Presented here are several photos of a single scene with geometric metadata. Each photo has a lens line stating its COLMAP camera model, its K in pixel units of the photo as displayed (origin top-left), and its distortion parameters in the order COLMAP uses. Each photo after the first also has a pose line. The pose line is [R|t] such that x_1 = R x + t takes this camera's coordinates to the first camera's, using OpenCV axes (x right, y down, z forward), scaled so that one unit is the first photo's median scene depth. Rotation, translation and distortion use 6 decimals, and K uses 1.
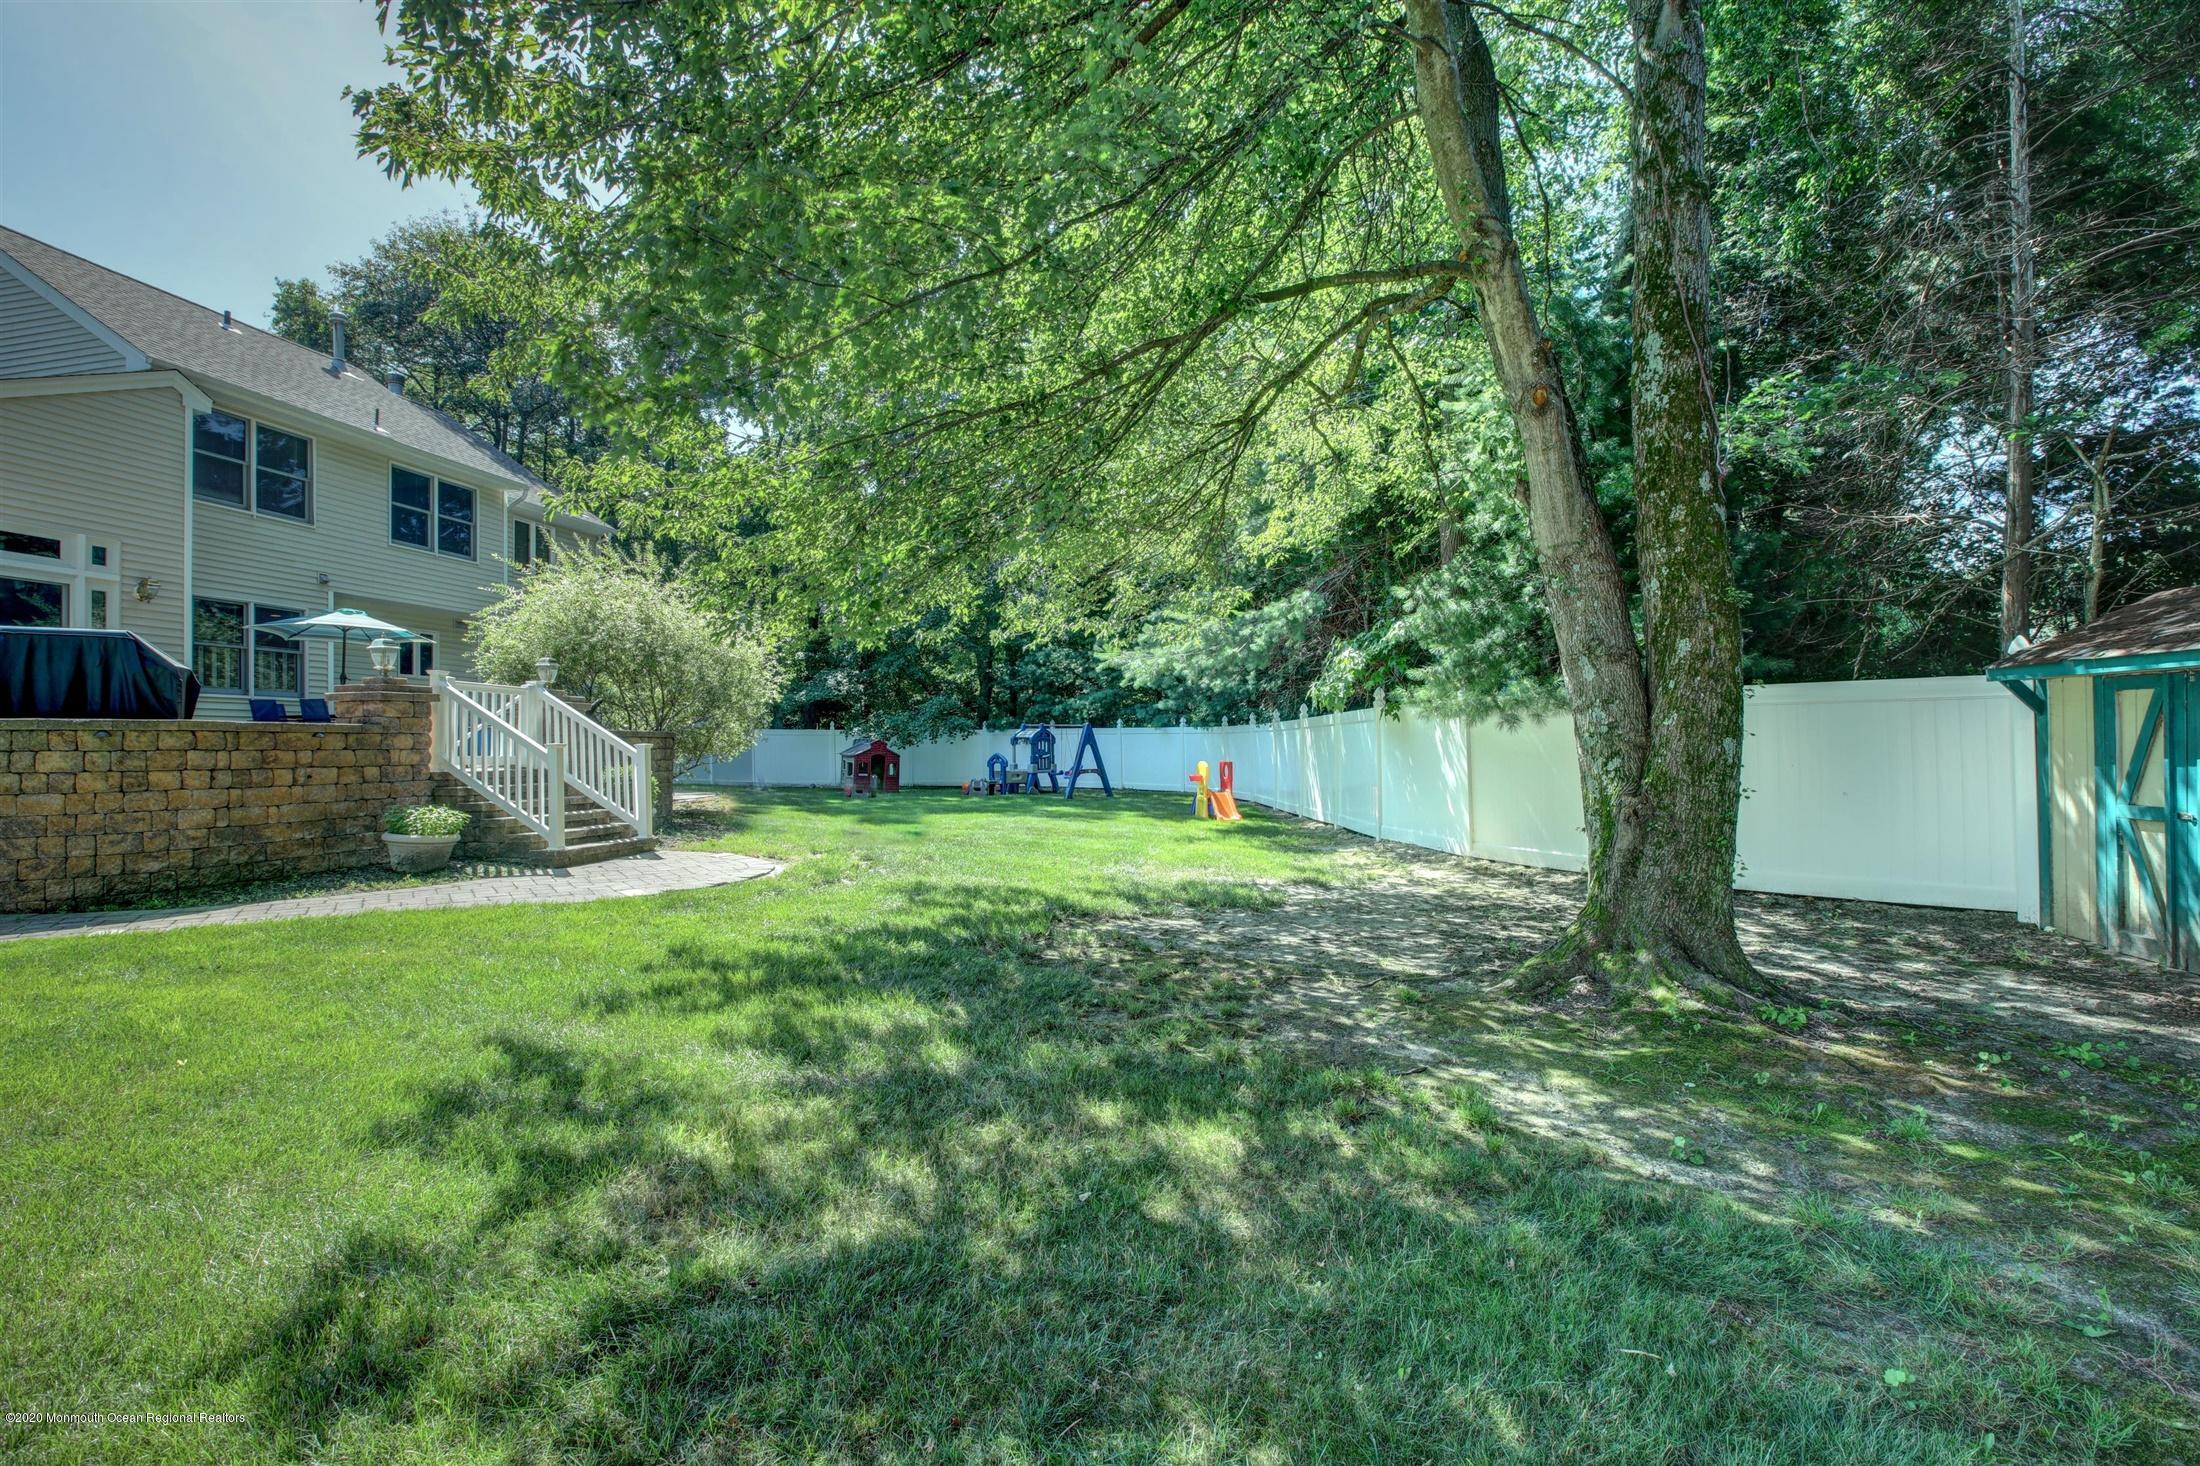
lens RADIAL K [[1018.7, 0, 1105.7], [0, 1018.7, 745.8], [0, 0, 1]] dist [-0.065458, 0.030009]
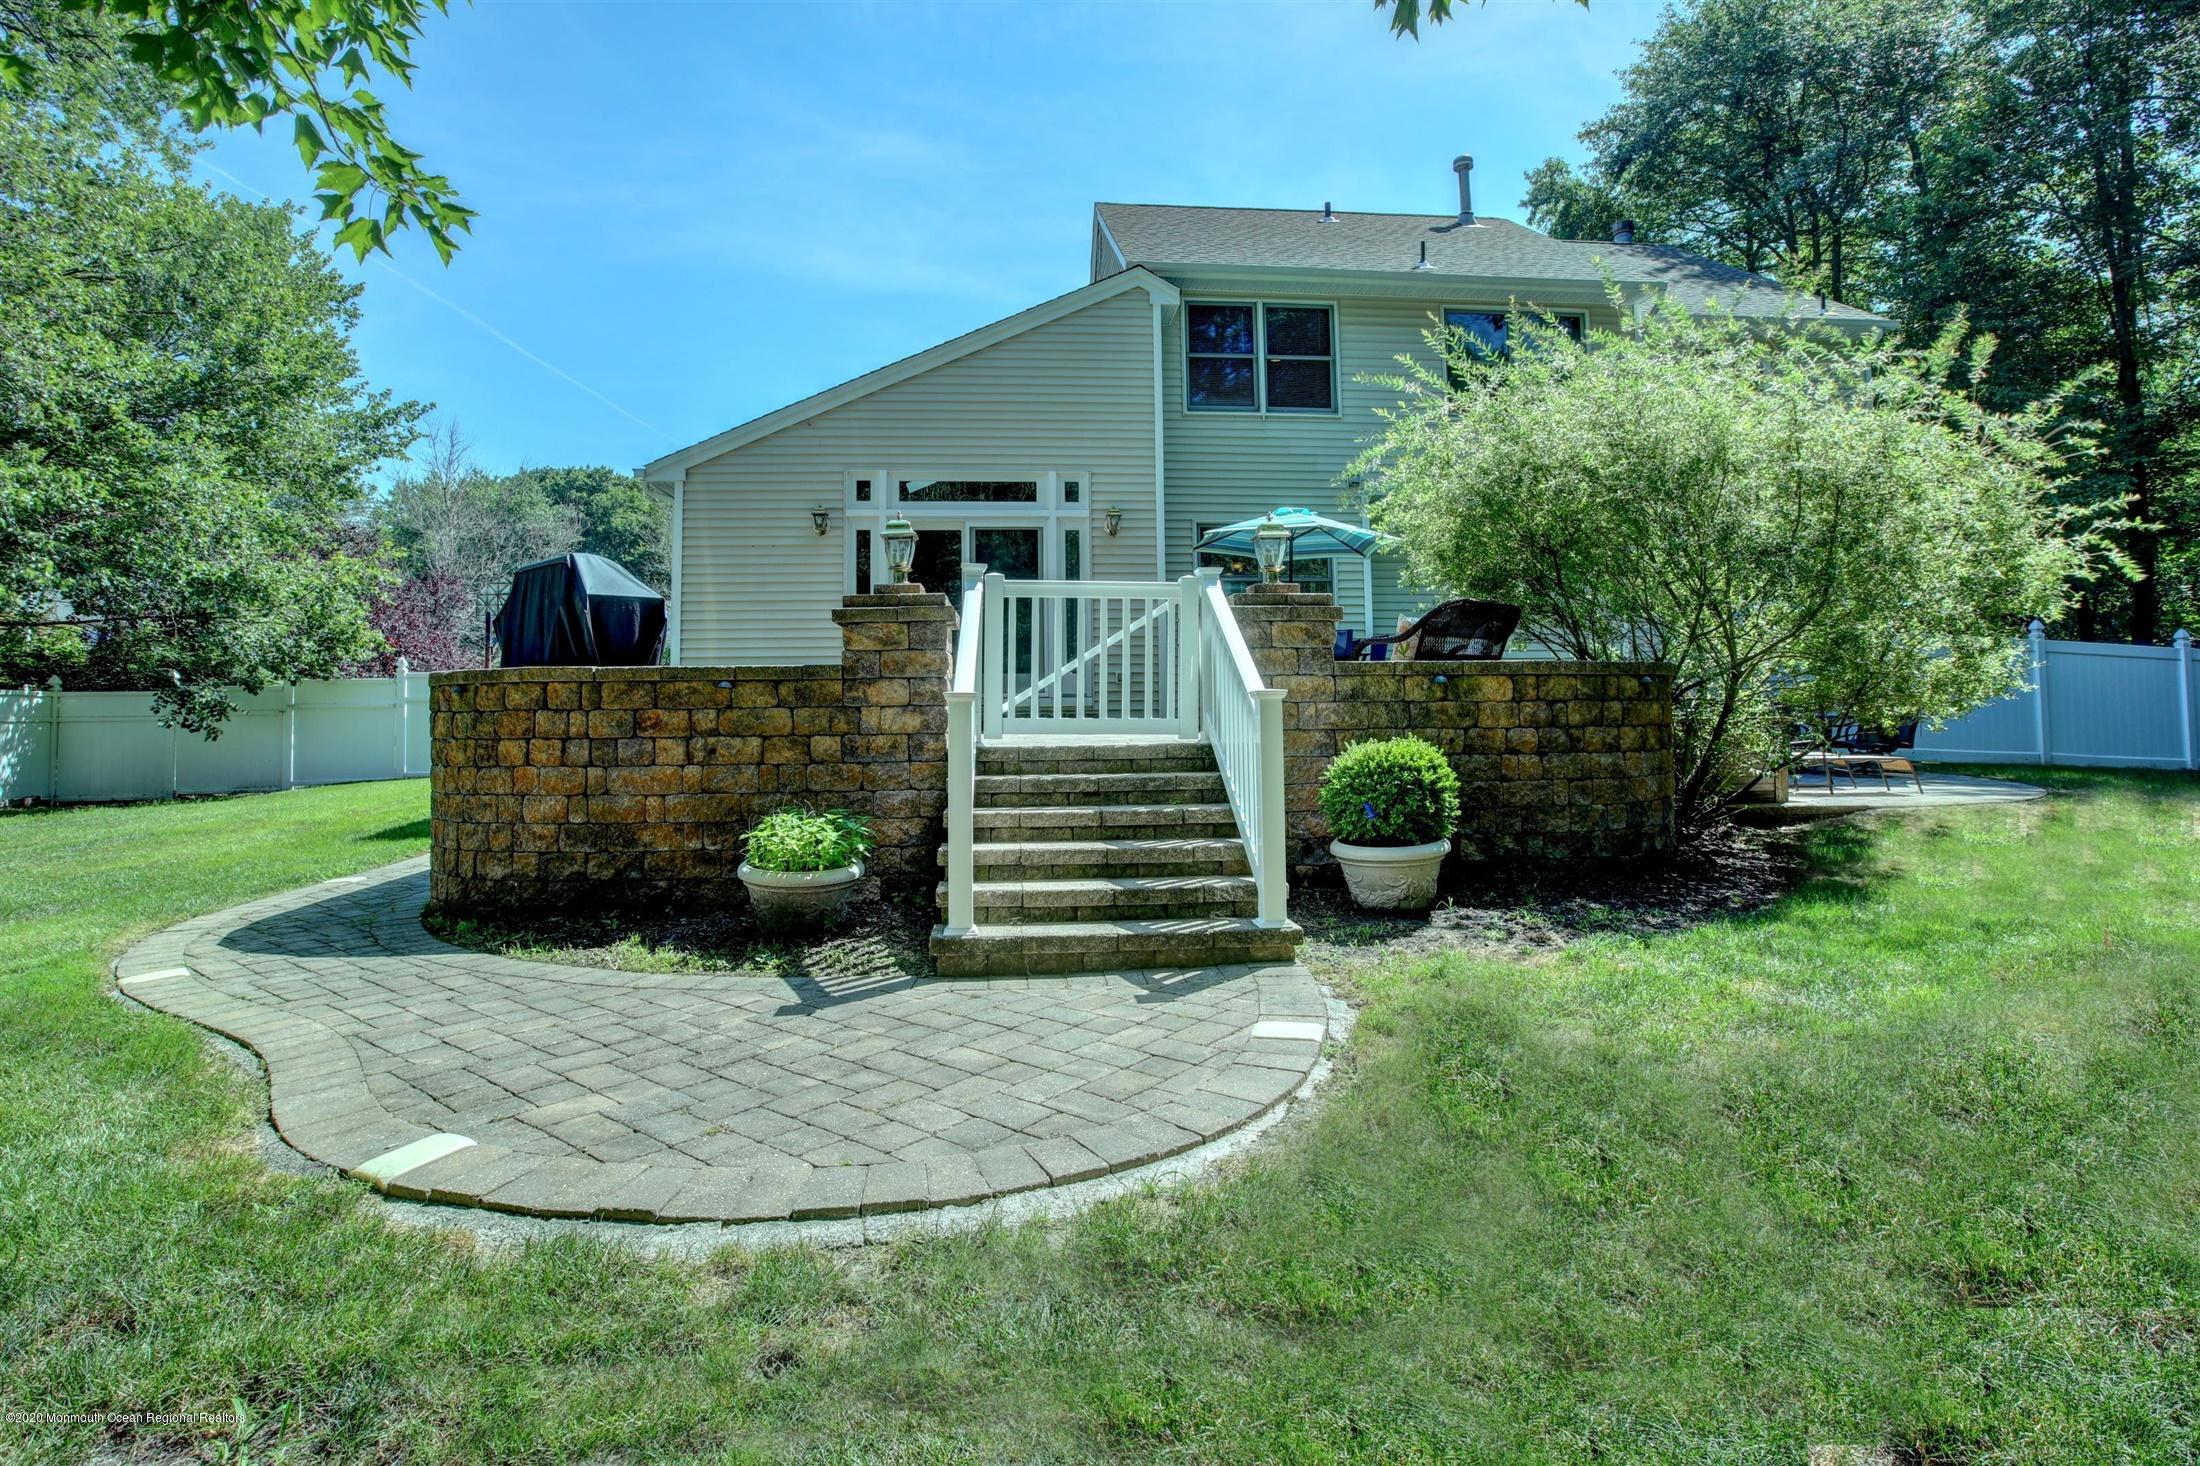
lens RADIAL K [[1099.1, 0, 1089.6], [0, 1099.1, 692.3], [0, 0, 1]] dist [-0.059510, 0.027397]
pose [[0.275375, -0.012817, -0.961251, -0.046674], [0.010119, 0.999894, -0.010433, 0.002513], [0.961284, -0.006854, 0.275476, 0.749963]]
